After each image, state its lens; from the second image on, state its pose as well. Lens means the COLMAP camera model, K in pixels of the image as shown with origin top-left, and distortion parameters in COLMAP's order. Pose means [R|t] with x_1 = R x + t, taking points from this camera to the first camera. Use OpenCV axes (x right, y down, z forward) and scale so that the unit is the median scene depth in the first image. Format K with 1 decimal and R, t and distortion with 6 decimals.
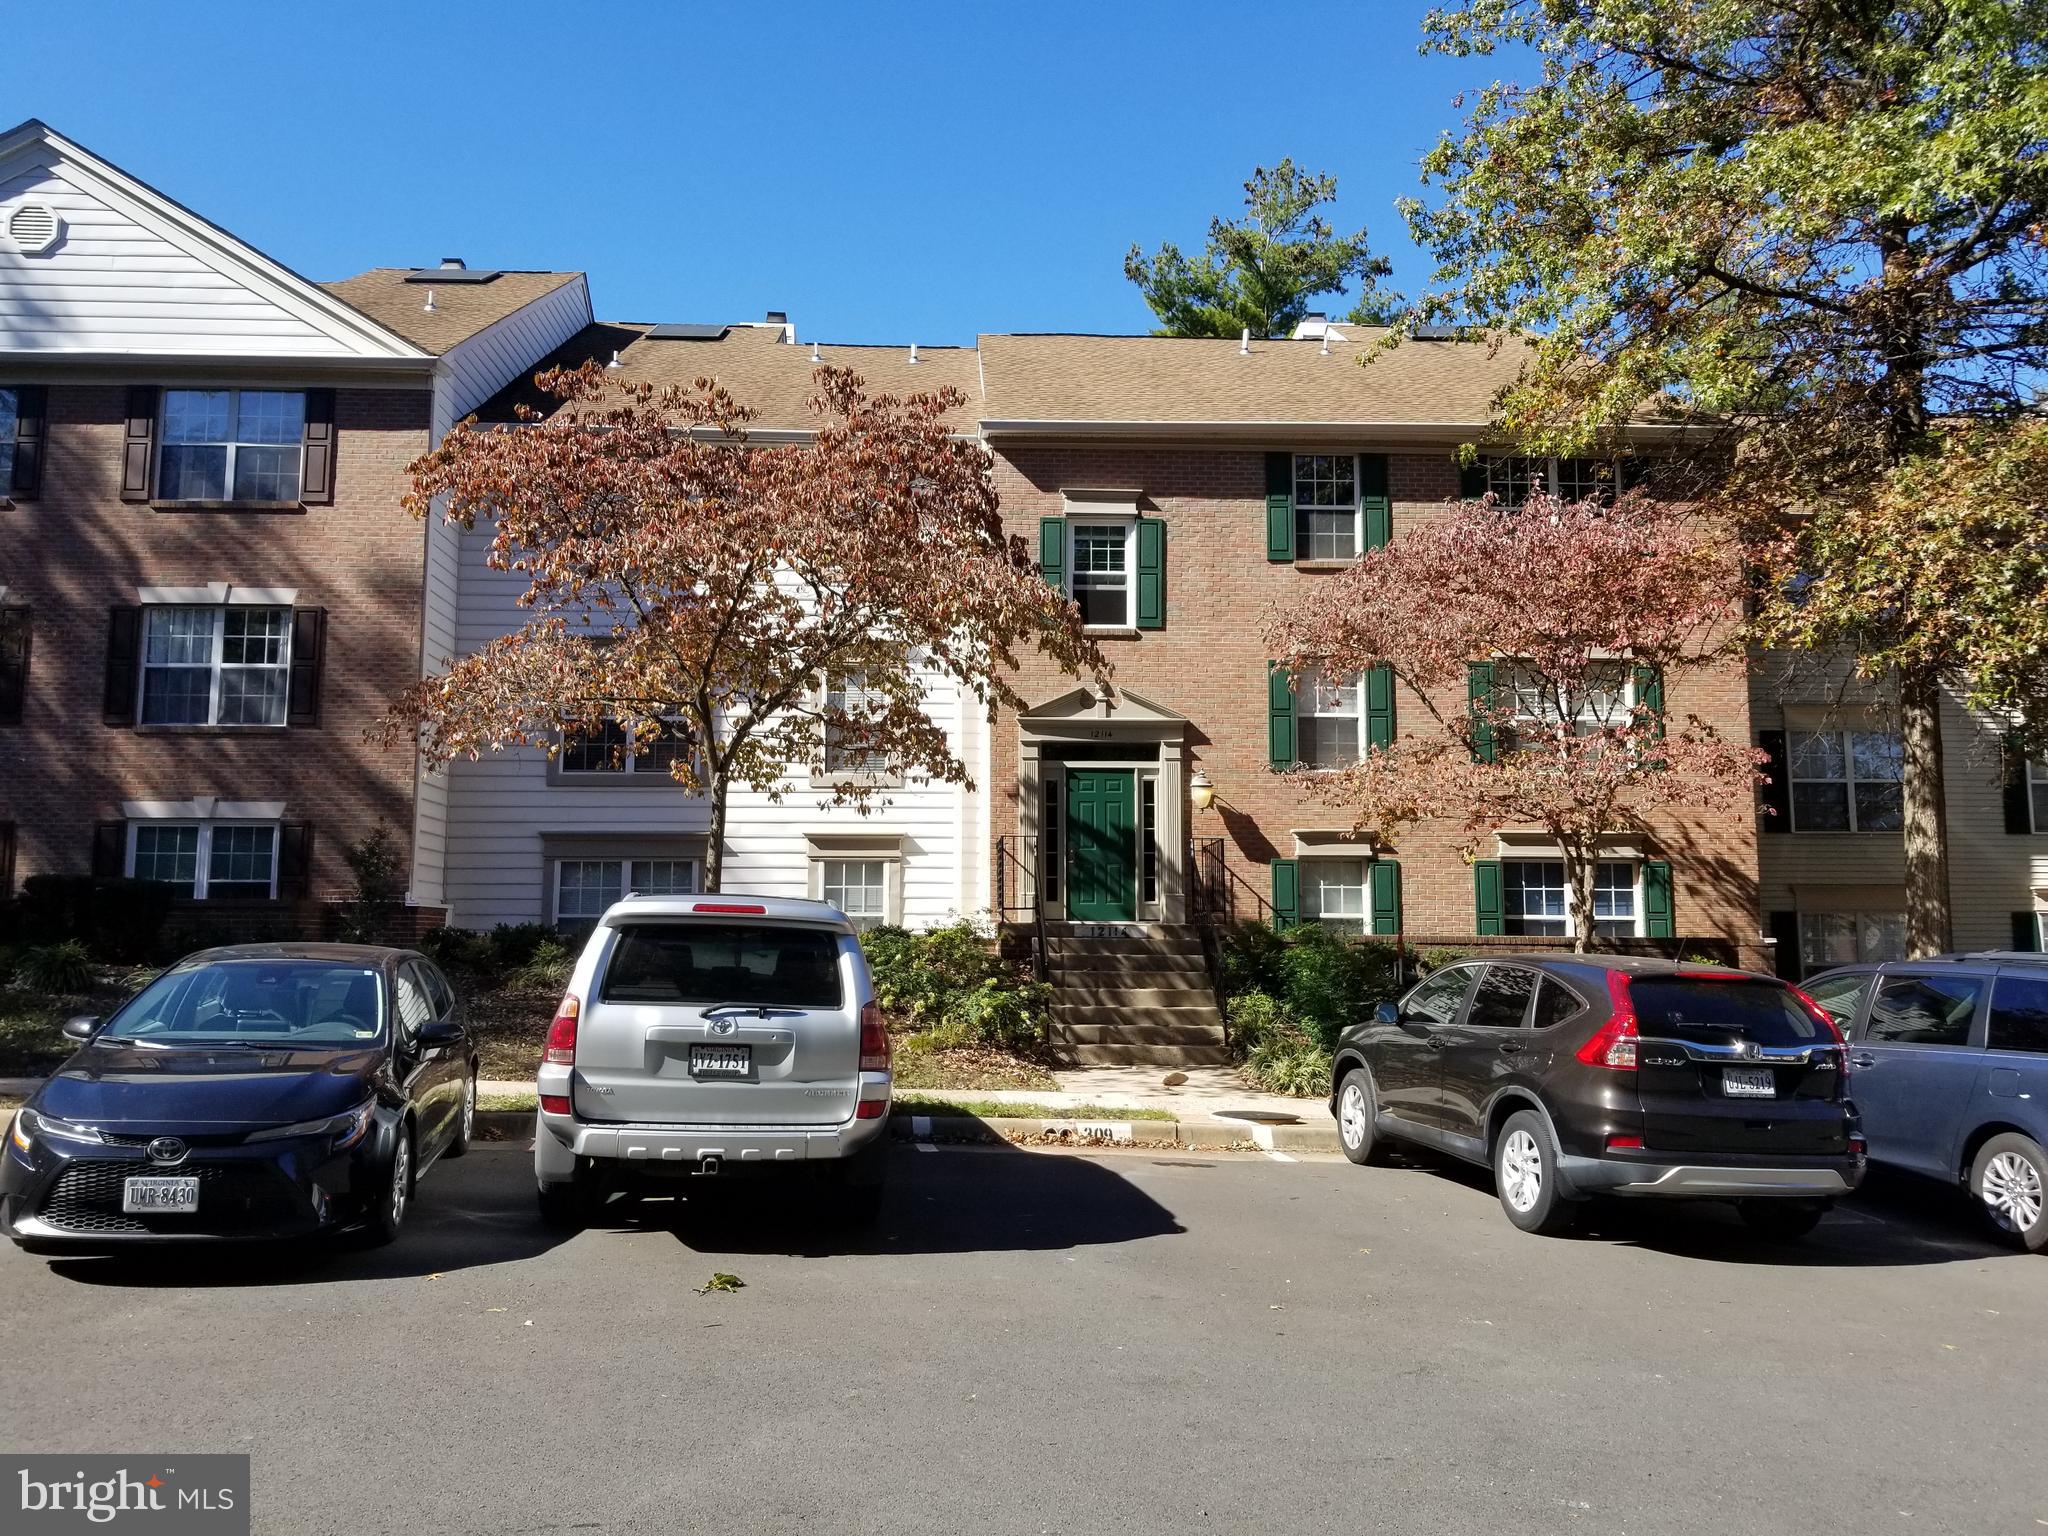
lens RADIAL K [[1593.4, 0, 1014.1], [0, 1593.4, 745.6], [0, 0, 1]] dist [0.098447, -0.193237]
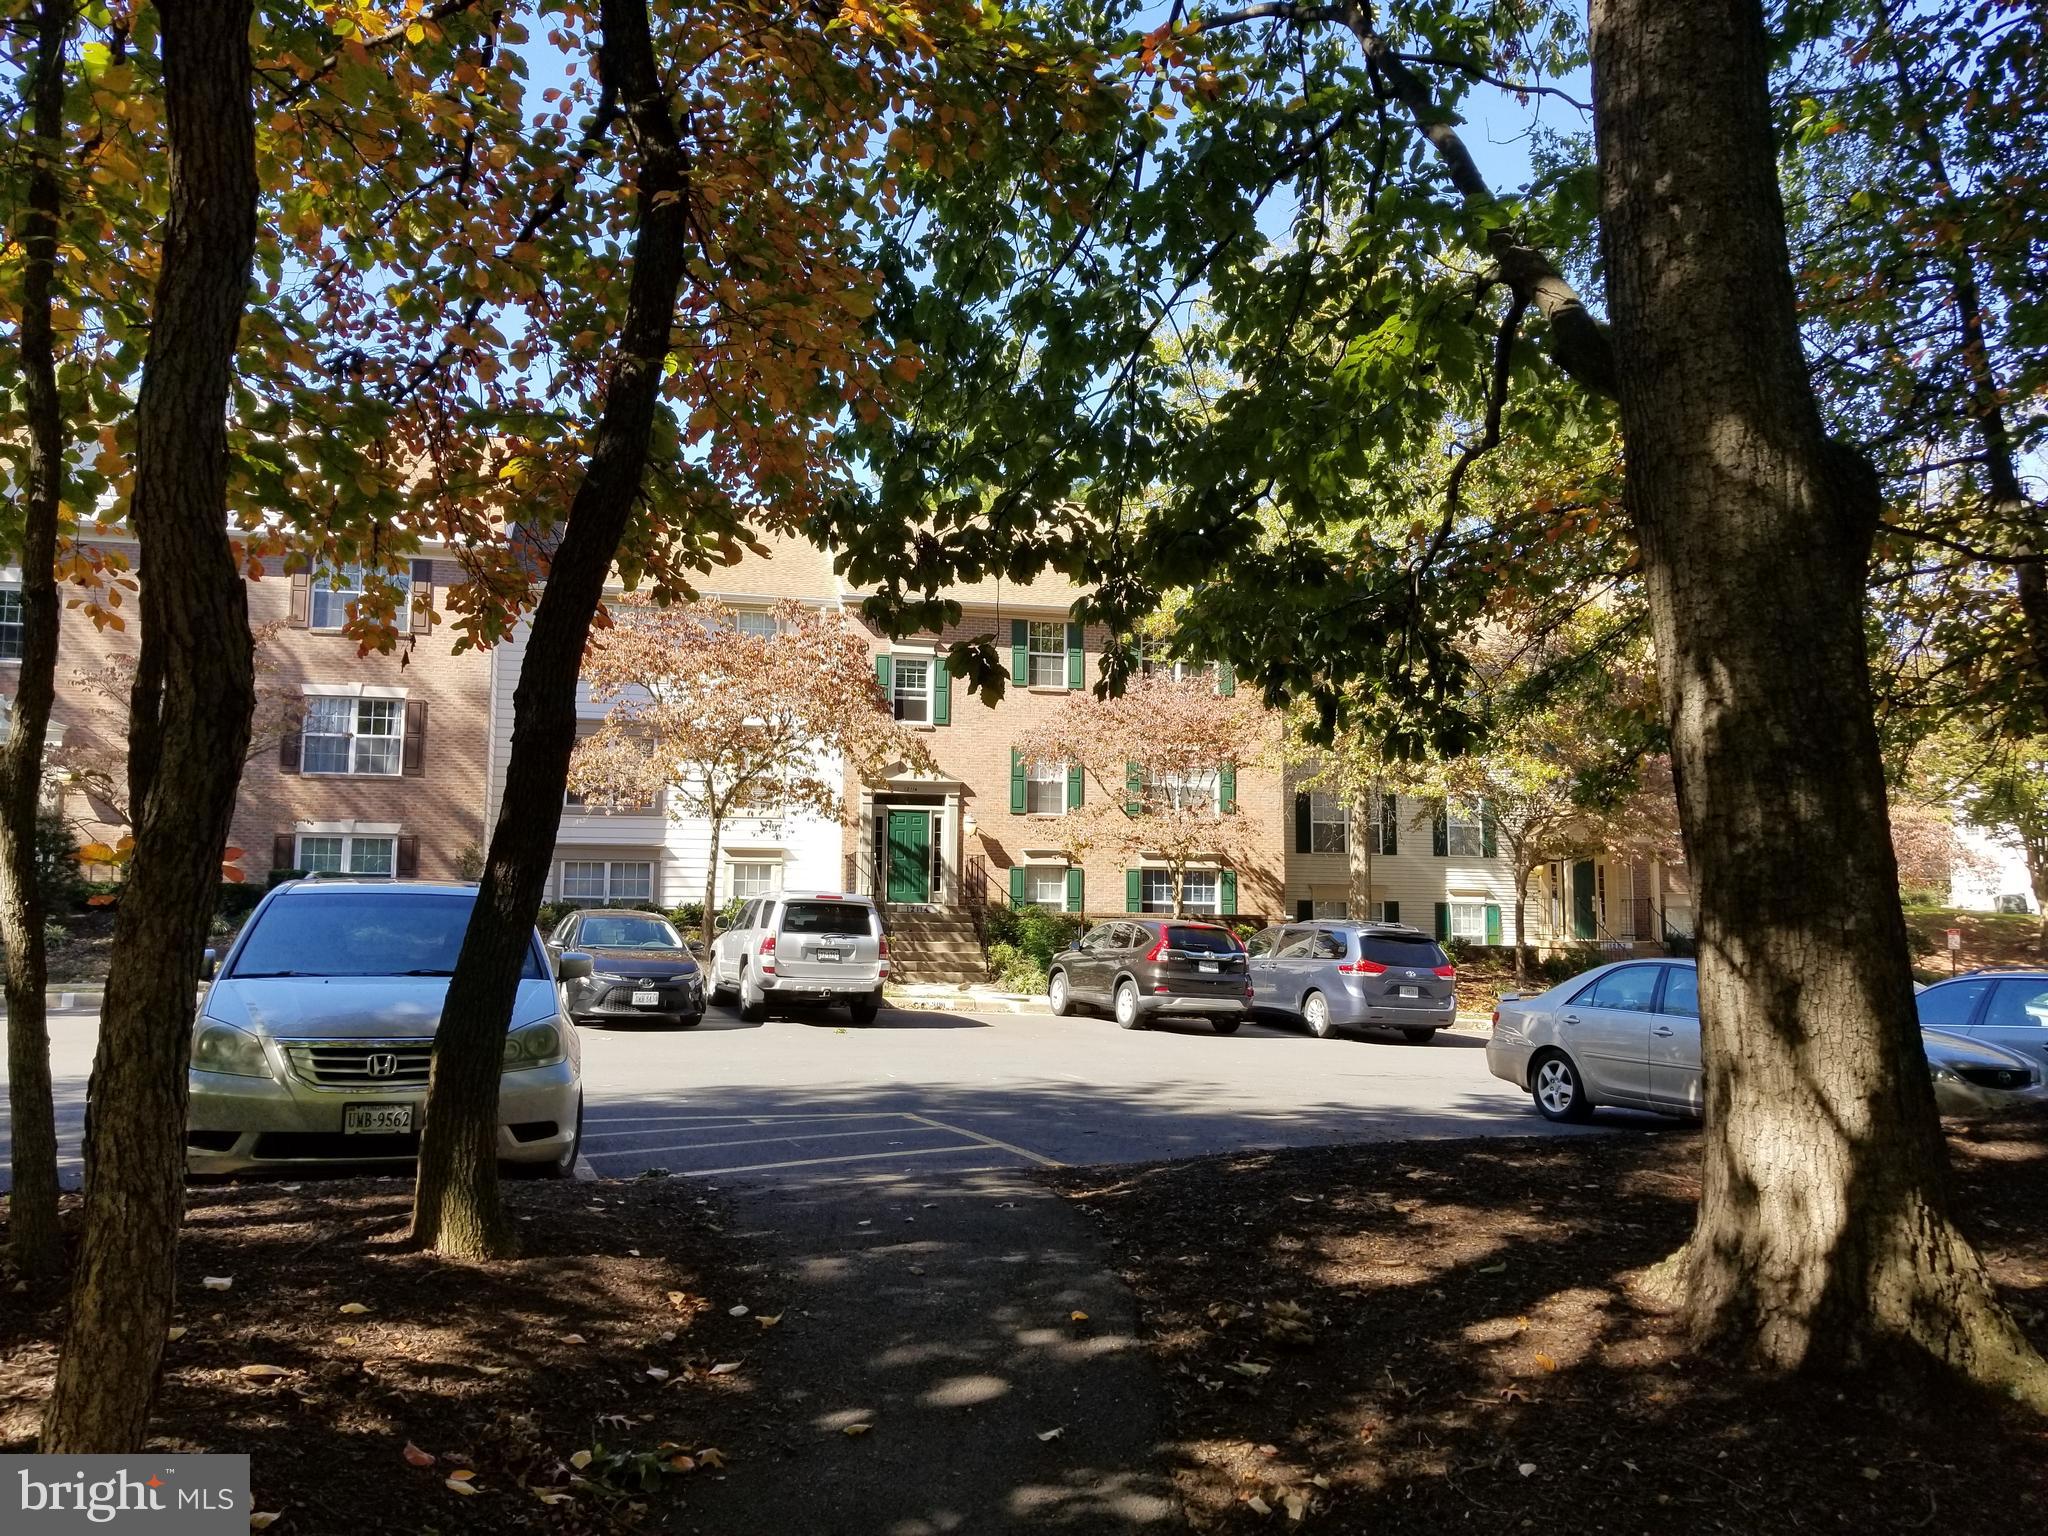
lens RADIAL K [[1593.4, 0, 1014.1], [0, 1593.4, 745.6], [0, 0, 1]] dist [0.098447, -0.193237]
pose [[0.981873, 0.027714, 0.187502, -0.156382], [-0.029914, 0.999513, 0.008913, -0.072939], [-0.187164, -0.014361, 0.982224, -0.661633]]
